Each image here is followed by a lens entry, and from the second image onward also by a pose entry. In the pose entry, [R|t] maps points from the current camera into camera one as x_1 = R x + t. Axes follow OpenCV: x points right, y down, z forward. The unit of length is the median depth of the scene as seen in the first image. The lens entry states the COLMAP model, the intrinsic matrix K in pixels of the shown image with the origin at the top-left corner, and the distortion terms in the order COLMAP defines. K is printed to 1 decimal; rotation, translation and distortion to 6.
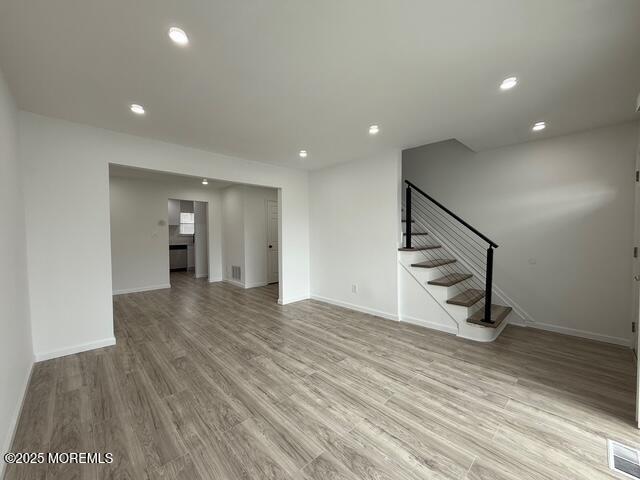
lens RADIAL K [[257.6, 0, 325.3], [0, 257.6, 241.9], [0, 0, 1]] dist [-0.005062, -0.000107]
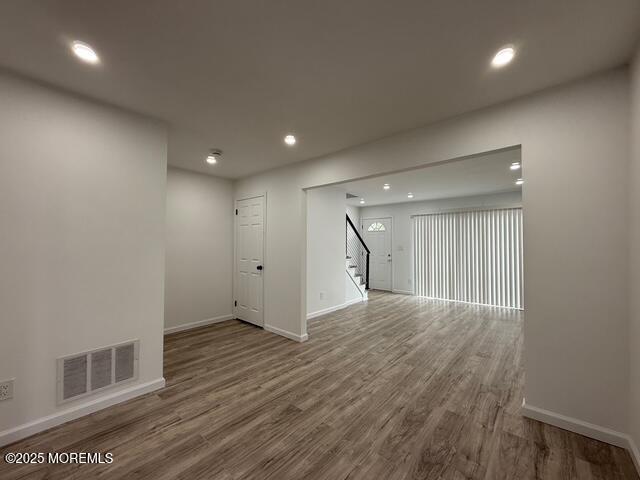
lens RADIAL K [[257.6, 0, 316.7], [0, 257.6, 242.4], [0, 0, 1]] dist [-0.005062, -0.000107]
pose [[-0.075470, 0.018098, 0.996984, -1.312408], [0.031505, 0.999379, -0.015757, -0.045436], [-0.996650, 0.030221, -0.075993, 1.422862]]
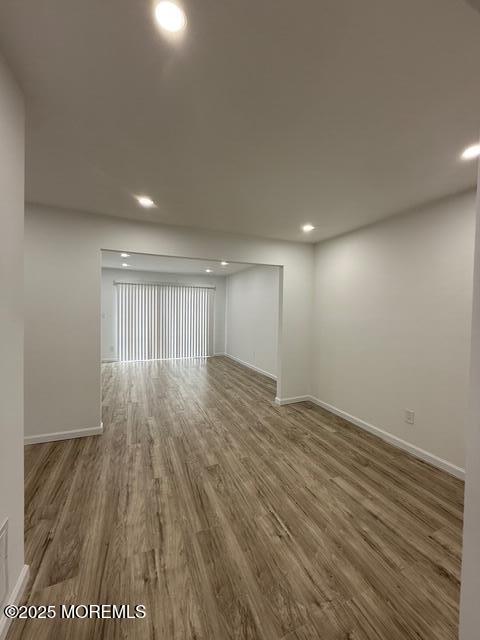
lens RADIAL K [[257.6, 0, 239.5], [0, 257.6, 314.9], [0, 0, 1]] dist [-0.005062, -0.000107]
pose [[-0.926285, -0.014237, 0.376555, -1.017179], [0.004199, 0.998834, 0.048093, -0.103100], [-0.376801, 0.046129, -0.925145, 2.030817]]
